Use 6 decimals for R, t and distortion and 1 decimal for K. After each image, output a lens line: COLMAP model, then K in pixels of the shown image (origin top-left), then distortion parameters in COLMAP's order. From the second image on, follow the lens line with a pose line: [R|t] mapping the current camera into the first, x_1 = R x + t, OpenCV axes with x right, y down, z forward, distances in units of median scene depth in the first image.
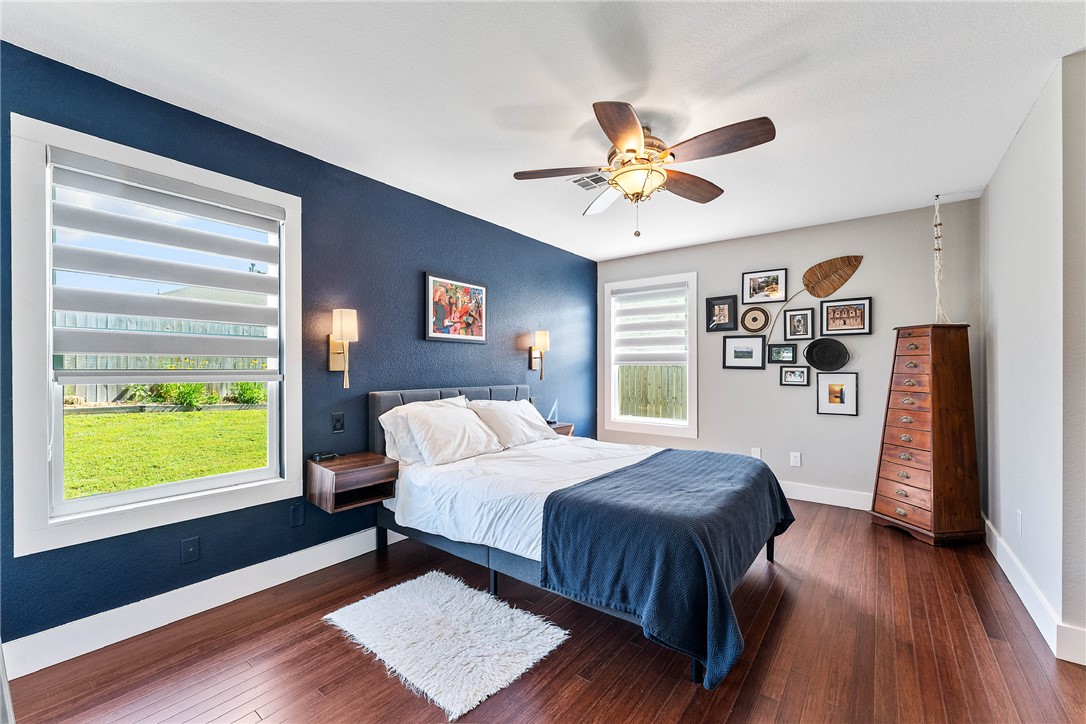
lens RADIAL K [[445.2, 0, 535.9], [0, 445.2, 368.7], [0, 0, 1]] dist [0.000616, -0.000373]
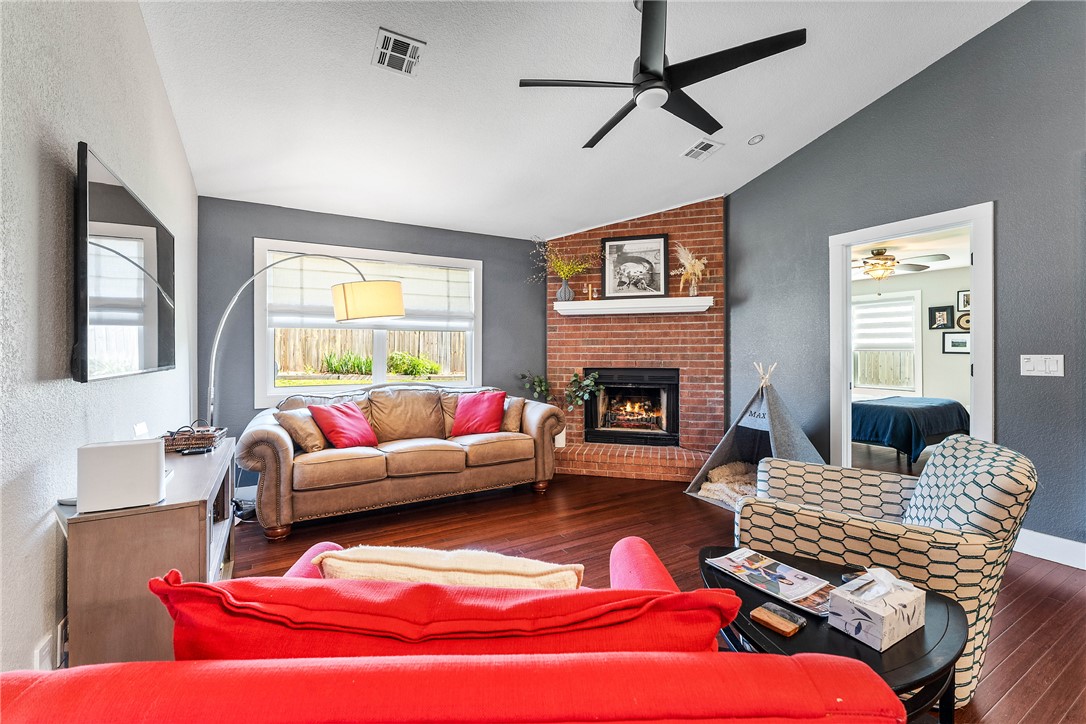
lens RADIAL K [[445.2, 0, 535.5], [0, 445.2, 351.4], [0, 0, 1]] dist [0.000616, -0.000373]
pose [[0.920717, -0.000455, -0.390231, -0.273293], [0.000639, 1.000000, 0.000342, -0.008811], [0.390231, -0.000565, 0.920717, -0.965782]]
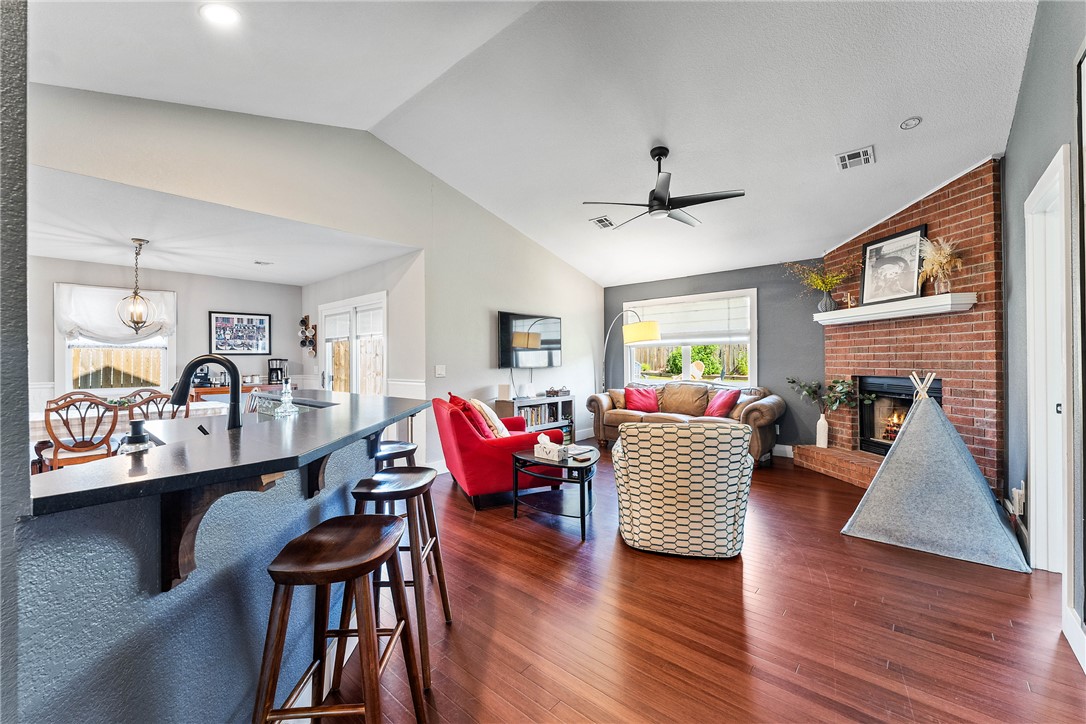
lens RADIAL K [[445.2, 0, 522.2], [0, 445.2, 364.5], [0, 0, 1]] dist [0.000616, -0.000373]
pose [[-0.097889, 0.012368, -0.995120, 0.624921], [0.009678, 0.999887, 0.011475, -0.015686], [0.995150, -0.008507, -0.097998, -0.605185]]
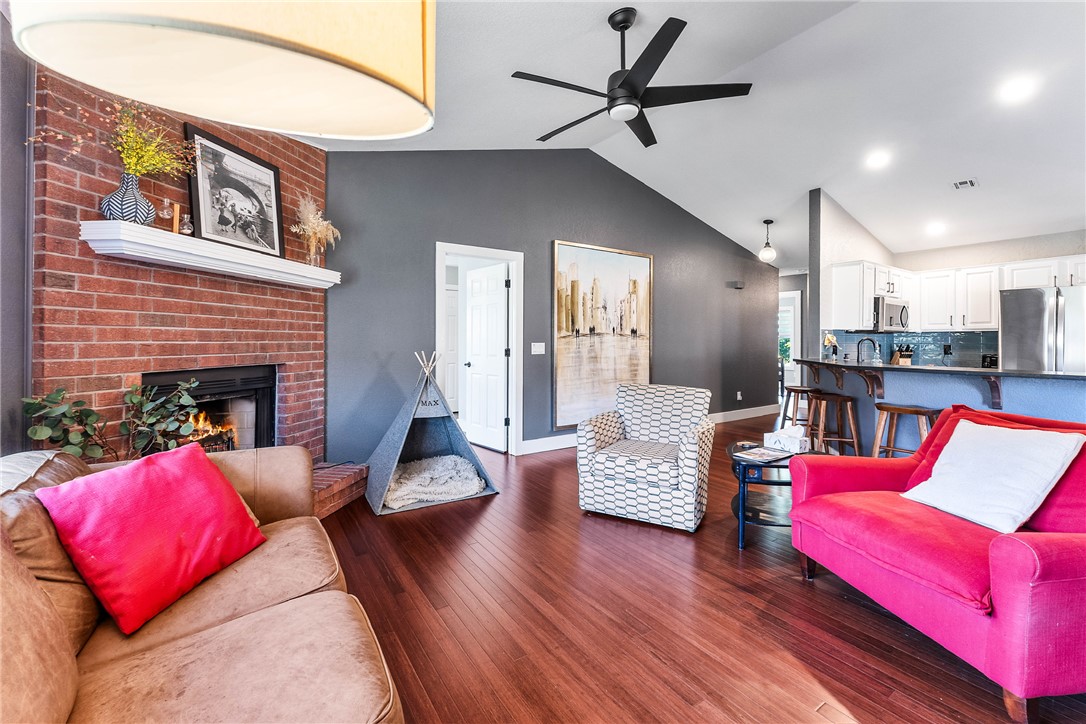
lens RADIAL K [[445.2, 0, 546.5], [0, 445.2, 340.2], [0, 0, 1]] dist [0.000616, -0.000373]
pose [[0.314601, 0.005436, 0.949208, -0.961092], [-0.004492, 0.999981, -0.004238, -0.006063], [-0.949213, -0.002931, 0.314620, -0.502838]]
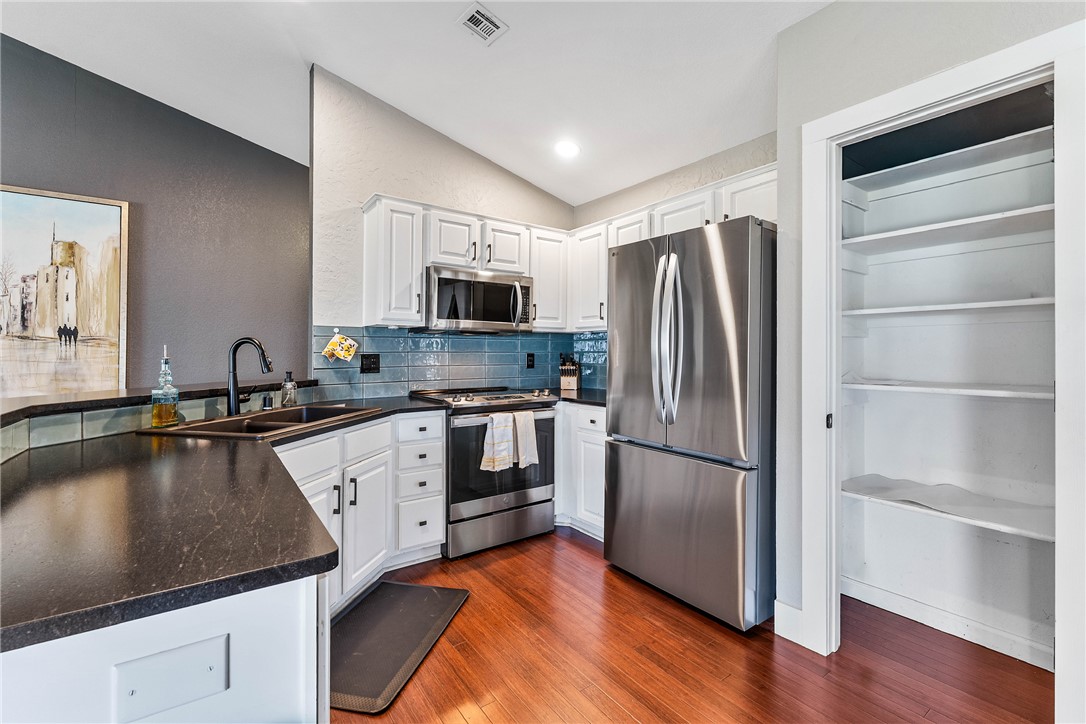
lens RADIAL K [[472.7, 0, 538.8], [0, 472.7, 347.6], [0, 0, 1]] dist [-0.000366, -0.000734]
pose [[0.300041, 0.011666, 0.953855, -0.125273], [-0.000842, 0.999928, -0.011965, -0.002921], [-0.953926, 0.002787, 0.300029, -1.363816]]
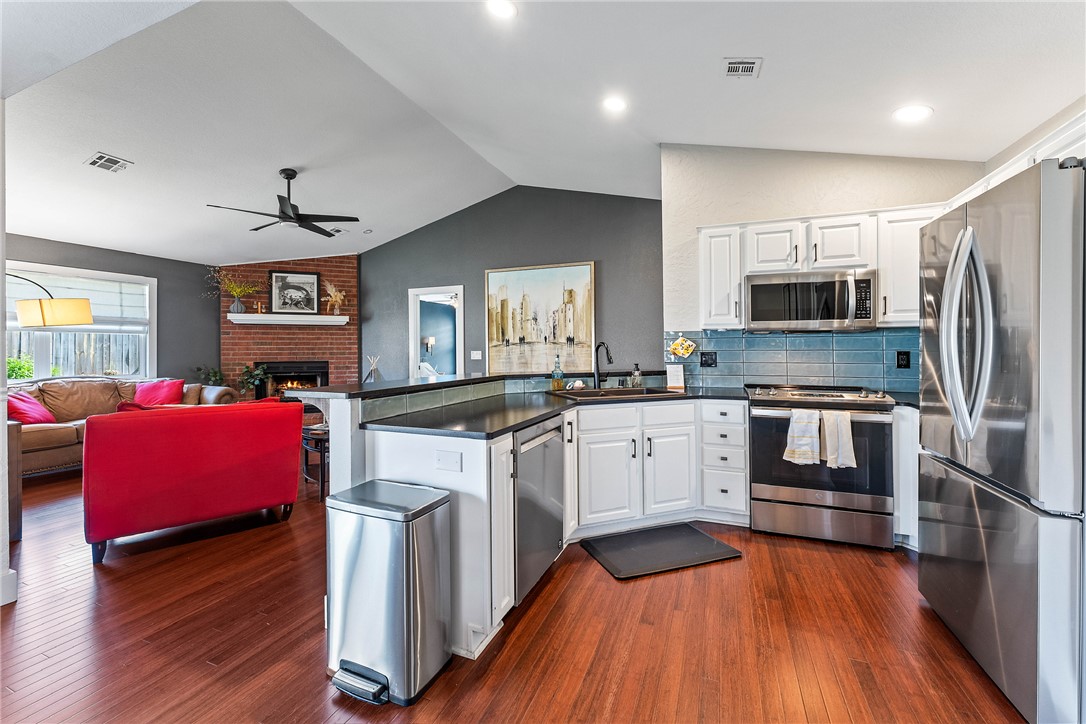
lens RADIAL K [[445.2, 0, 553.5], [0, 445.2, 352.0], [0, 0, 1]] dist [0.000616, -0.000373]
pose [[0.960592, -0.003015, 0.277947, -0.027359], [0.001972, 0.999990, 0.004032, -0.005964], [-0.277956, -0.003325, 0.960588, -1.669926]]
